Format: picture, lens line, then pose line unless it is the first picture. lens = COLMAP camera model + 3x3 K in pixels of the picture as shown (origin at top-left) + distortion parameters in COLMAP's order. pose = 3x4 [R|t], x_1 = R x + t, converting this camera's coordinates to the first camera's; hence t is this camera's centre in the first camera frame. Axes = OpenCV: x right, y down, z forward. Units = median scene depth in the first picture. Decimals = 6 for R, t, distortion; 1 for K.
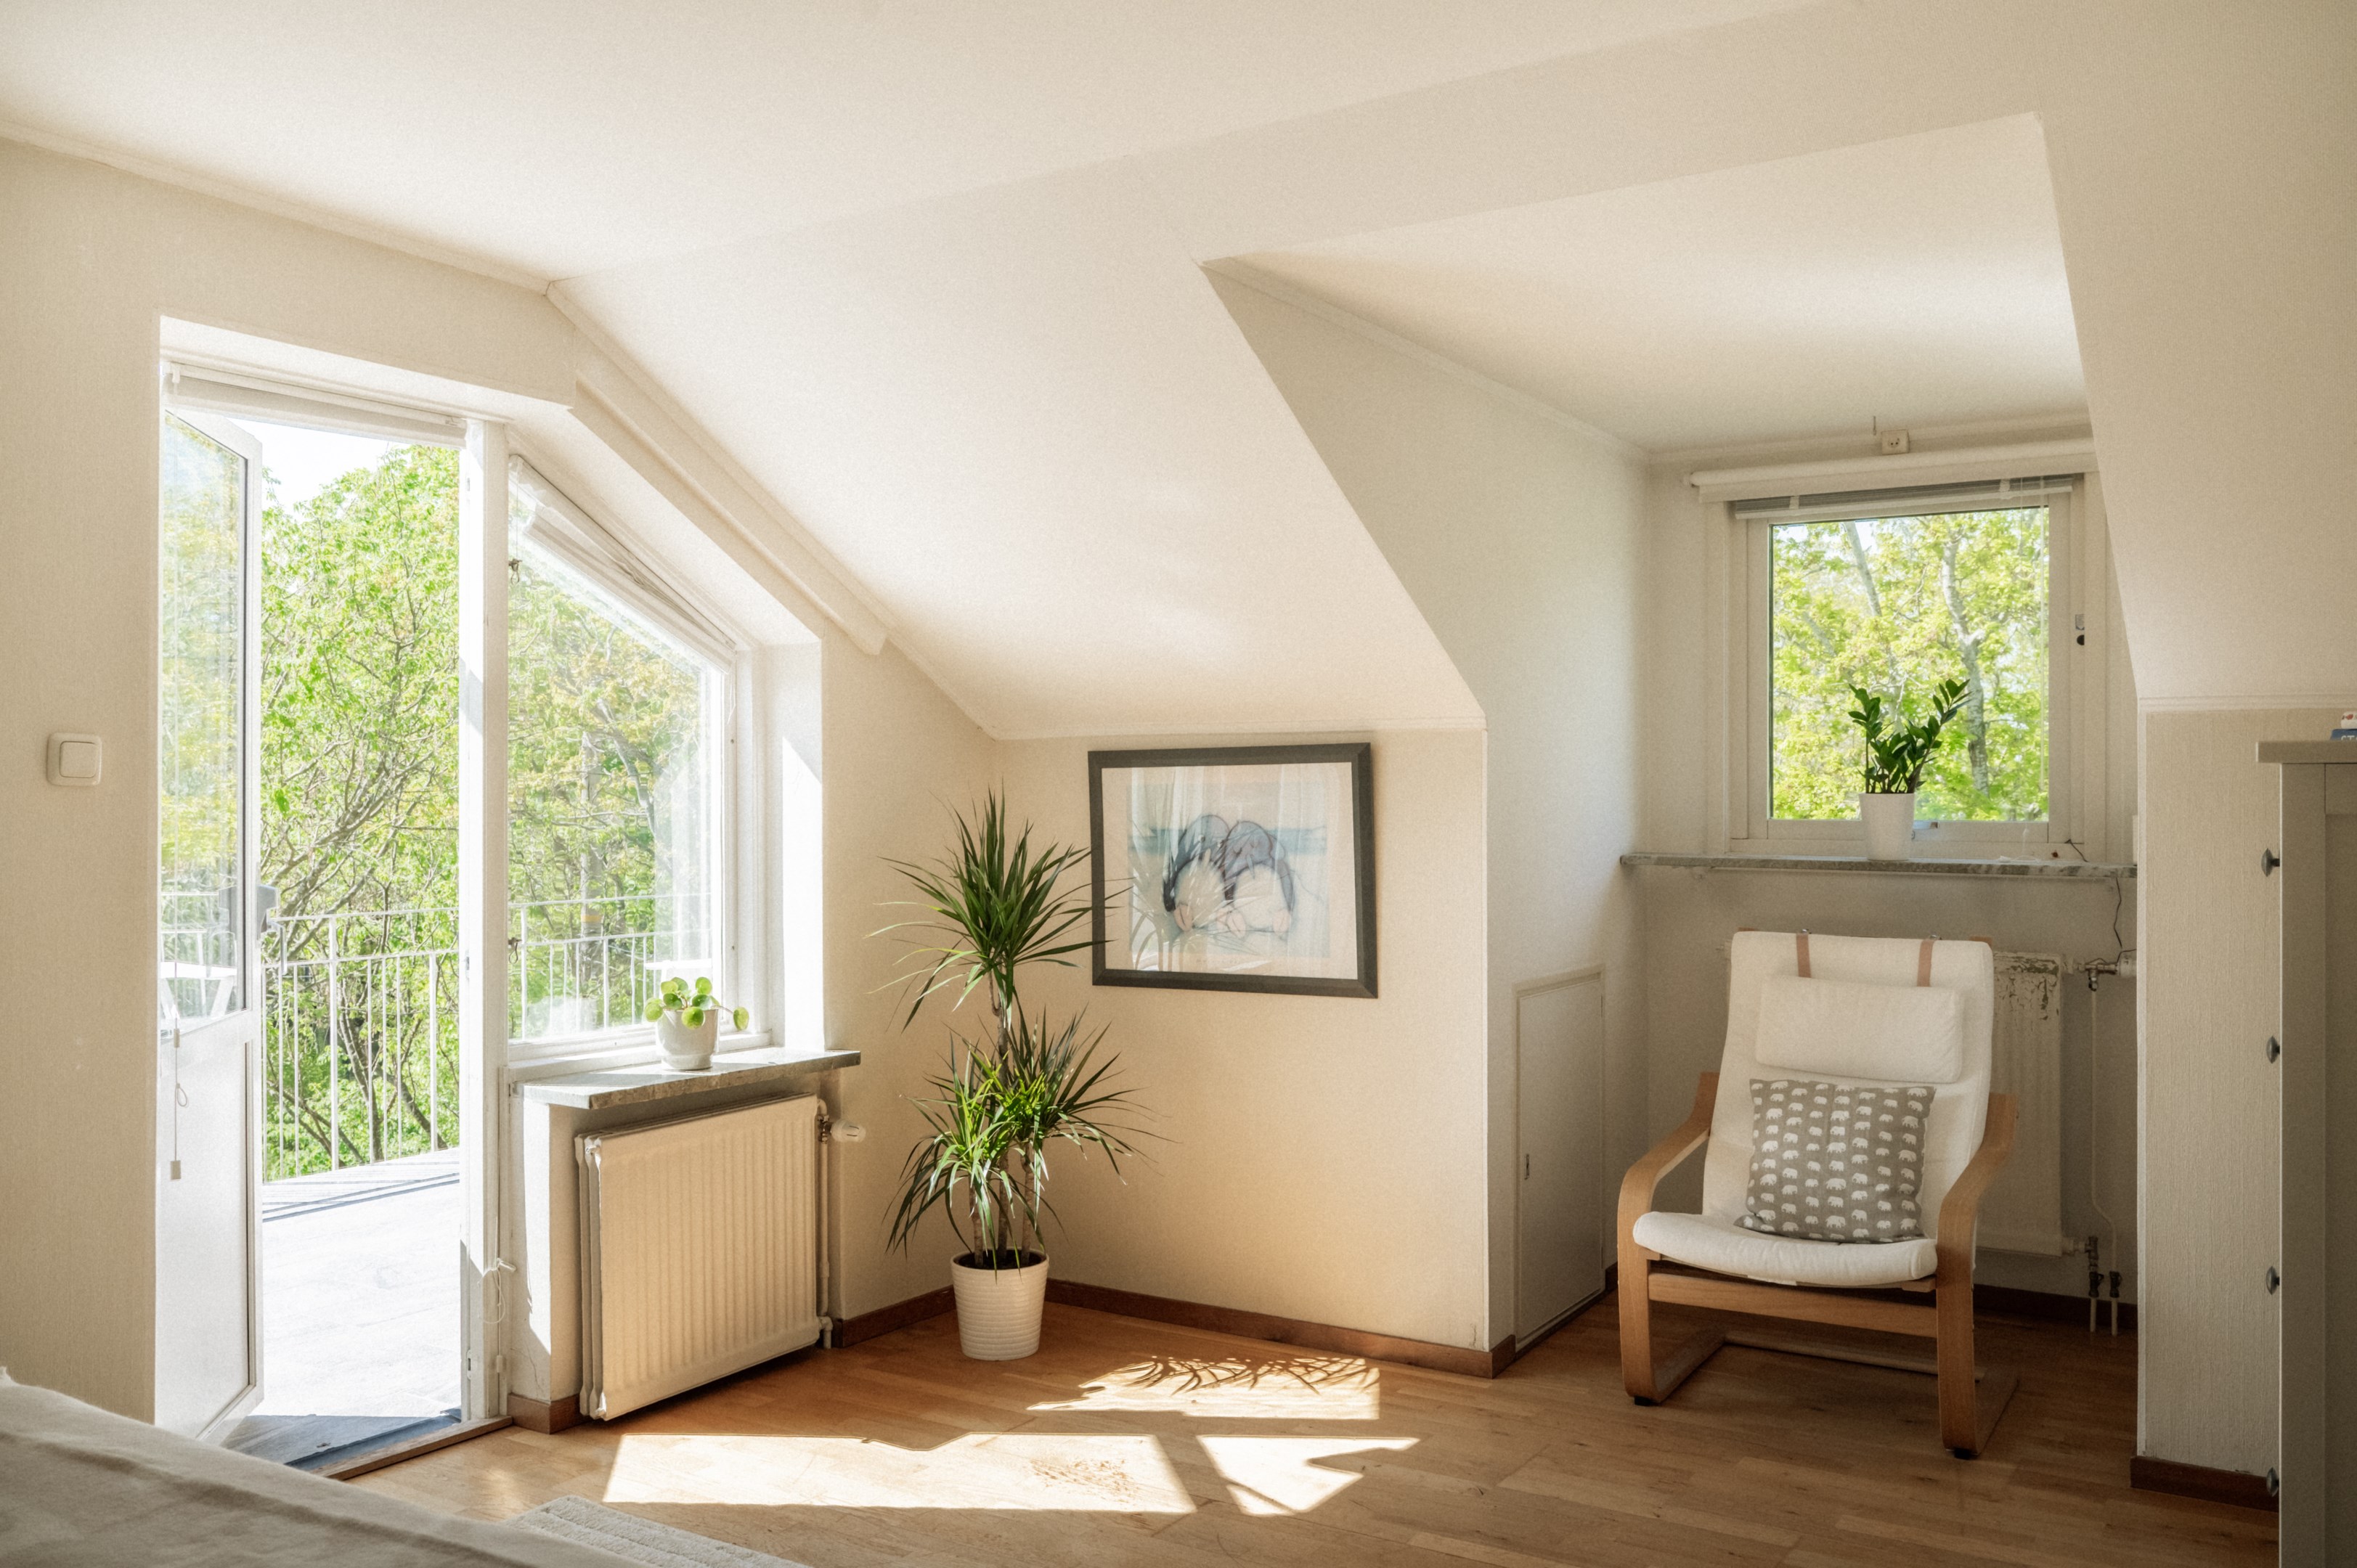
lens RADIAL K [[1942.0, 0, 1180.3], [0, 1942.0, 779.2], [0, 0, 1]] dist [-0.041959, 0.006219]
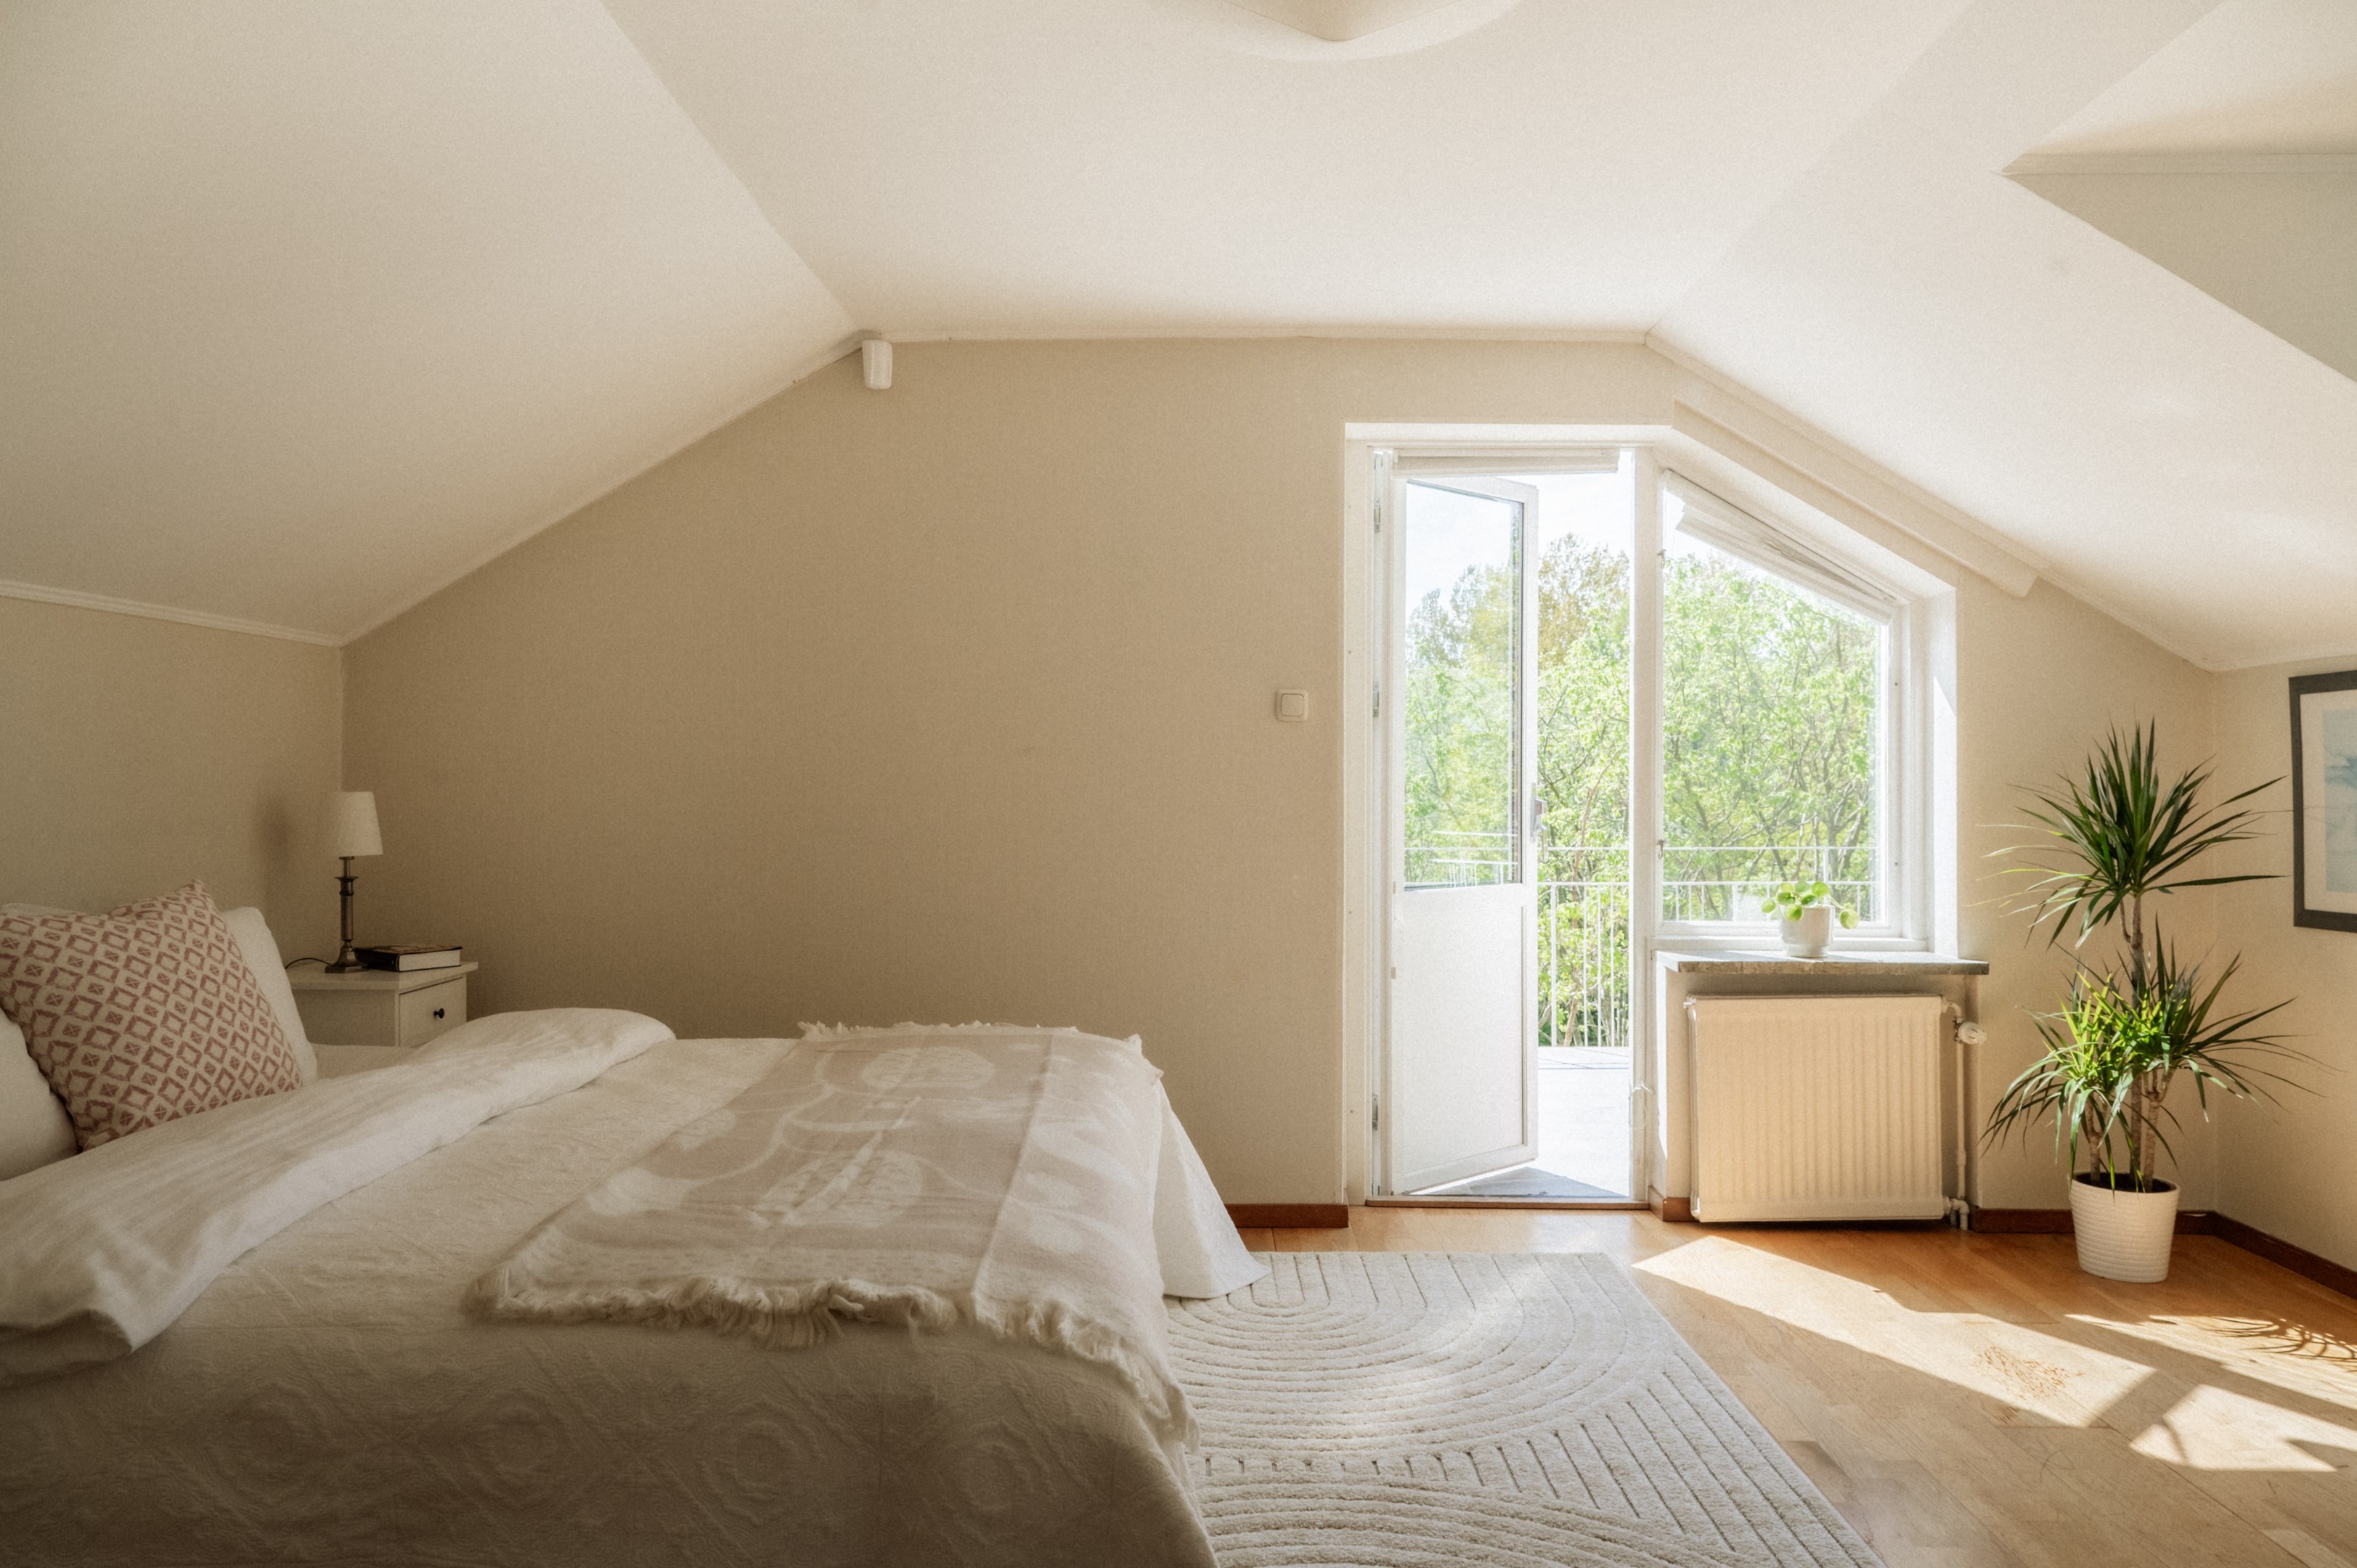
lens RADIAL K [[1619.5, 0, 1175.3], [0, 1619.5, 790.2], [0, 0, 1]] dist [-0.010534, -0.002205]
pose [[0.499487, 0.001641, -0.866320, 0.422860], [0.003467, 0.999986, 0.003894, 0.041940], [0.866314, -0.004949, 0.499475, 0.163483]]
